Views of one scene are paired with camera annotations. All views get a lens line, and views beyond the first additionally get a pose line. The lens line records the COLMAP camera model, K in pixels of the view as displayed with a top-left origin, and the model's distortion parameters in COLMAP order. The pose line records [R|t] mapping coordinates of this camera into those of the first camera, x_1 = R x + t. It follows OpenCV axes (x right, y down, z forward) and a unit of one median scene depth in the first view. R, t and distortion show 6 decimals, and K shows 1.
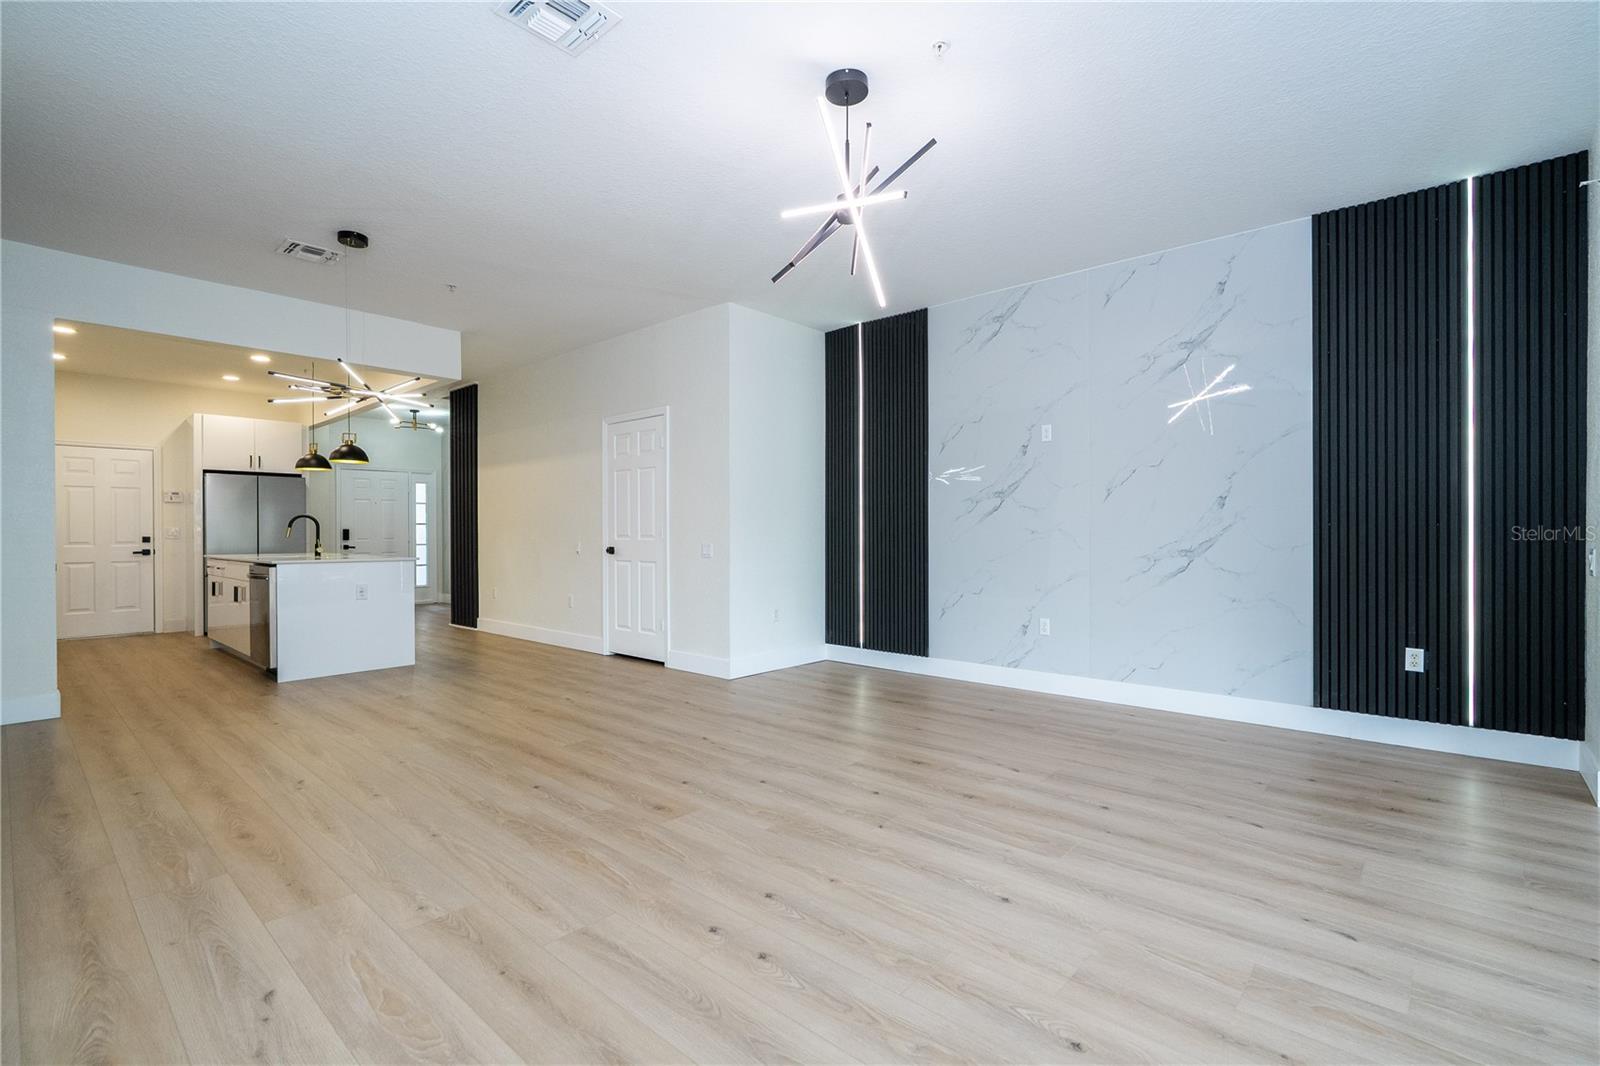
lens RADIAL K [[721.3, 0, 811.9], [0, 721.3, 533.6], [0, 0, 1]] dist [-0.007664, 0.002944]
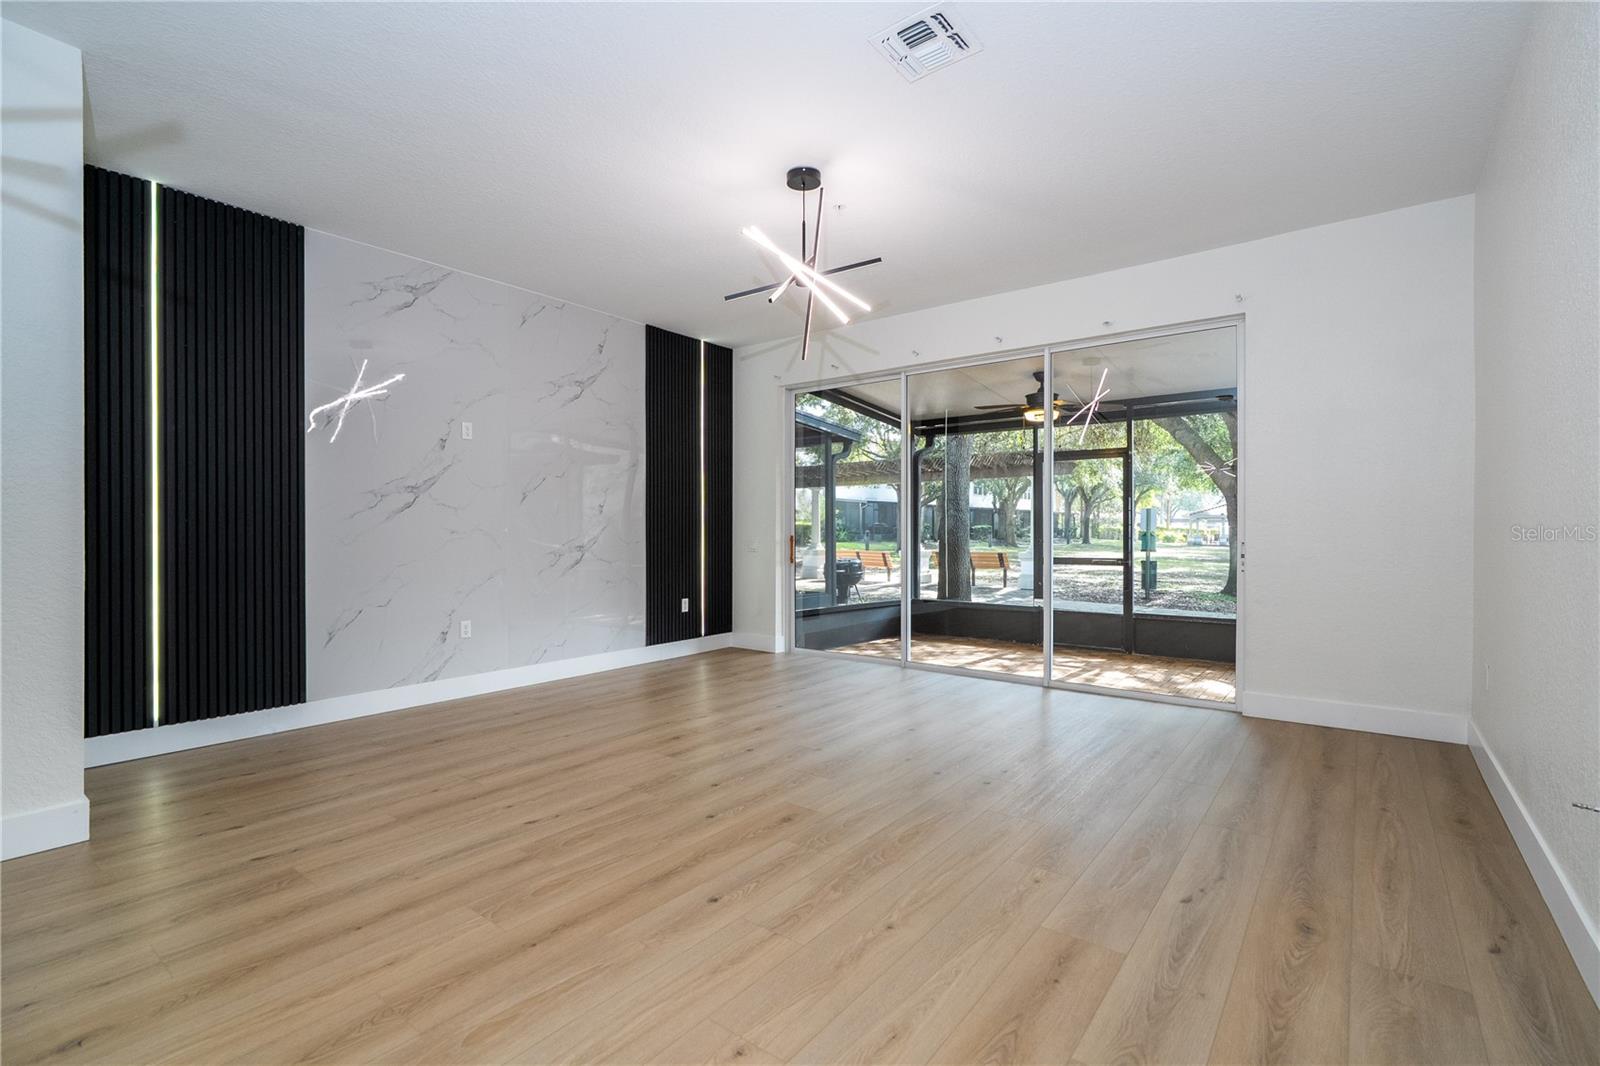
lens RADIAL K [[721.3, 0, 812.9], [0, 721.3, 533.9], [0, 0, 1]] dist [-0.007664, 0.002944]
pose [[-0.070680, -0.001049, 0.997498, -0.845159], [0.003798, 0.999992, 0.001320, 0.001394], [-0.997492, 0.003882, -0.070676, 0.748907]]
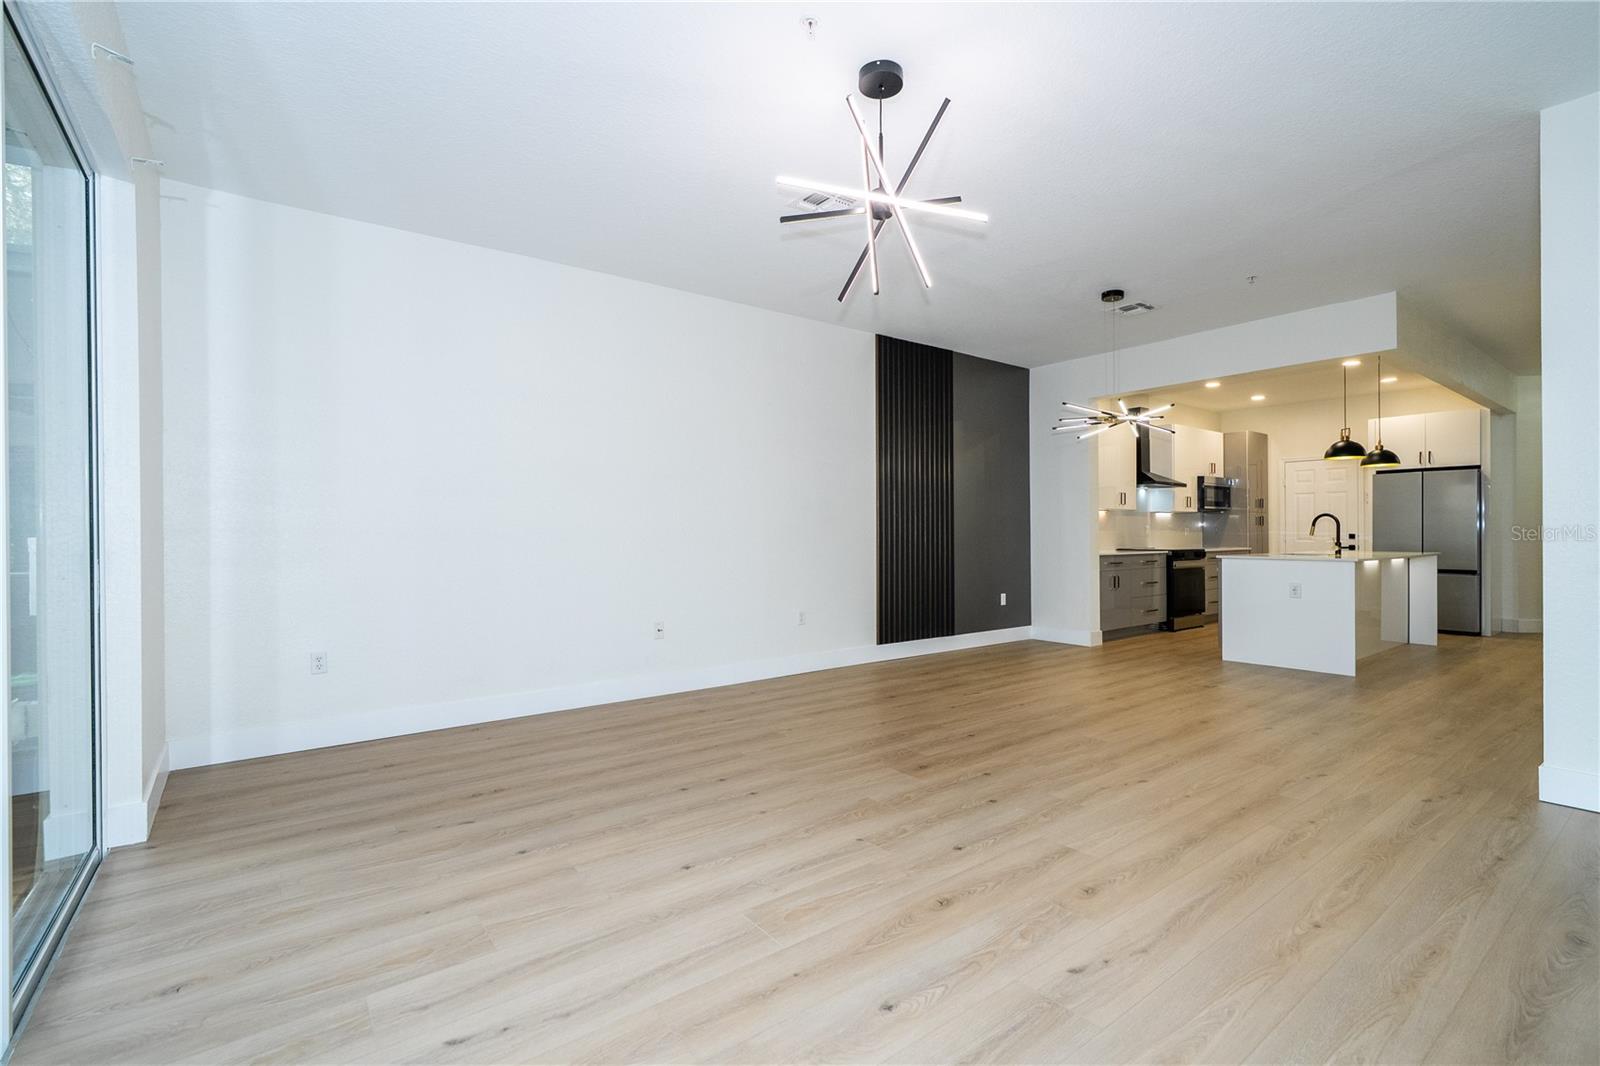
lens RADIAL K [[721.3, 0, 809.9], [0, 721.3, 535.7], [0, 0, 1]] dist [-0.007664, 0.002944]
pose [[-0.189326, 0.007125, -0.981888, 0.715091], [0.003084, 0.999973, 0.006662, -0.006027], [0.981909, -0.001767, -0.189343, 0.756803]]
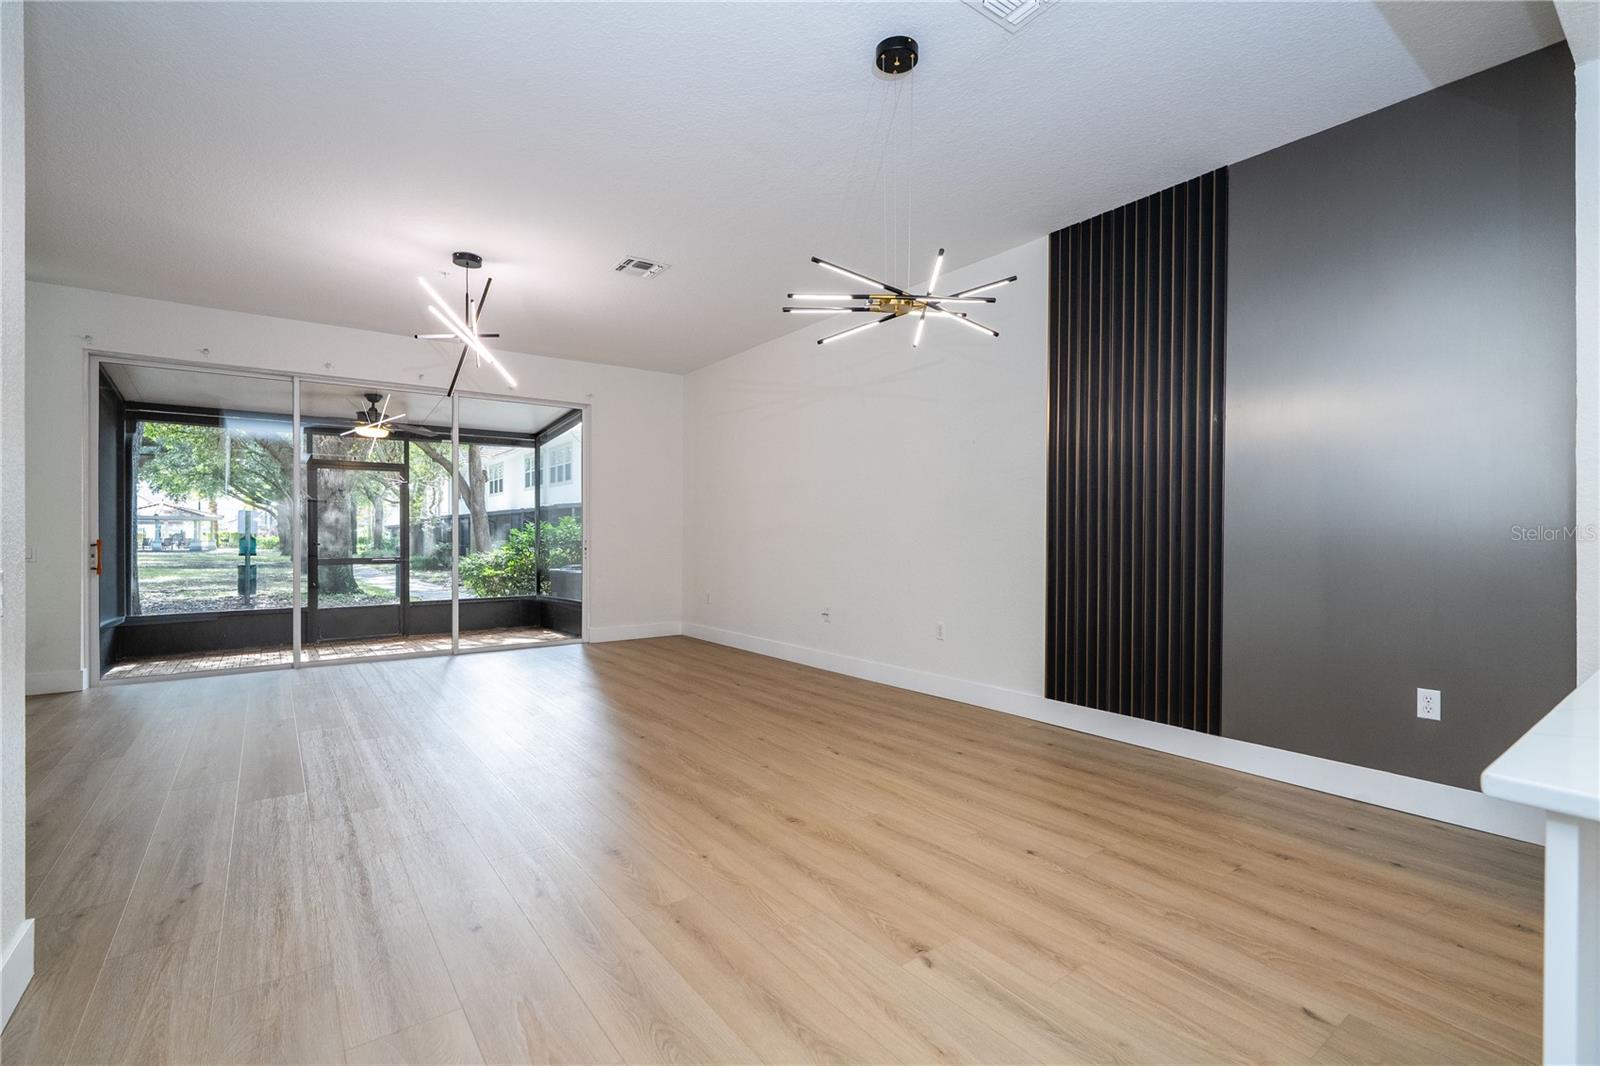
lens RADIAL K [[721.3, 0, 811.4], [0, 721.3, 530.9], [0, 0, 1]] dist [-0.007664, 0.002944]
pose [[-0.979999, 0.004529, 0.198951, -0.722269], [0.004255, 0.999989, -0.001804, -0.000368], [-0.198957, -0.000922, -0.980008, 1.699945]]
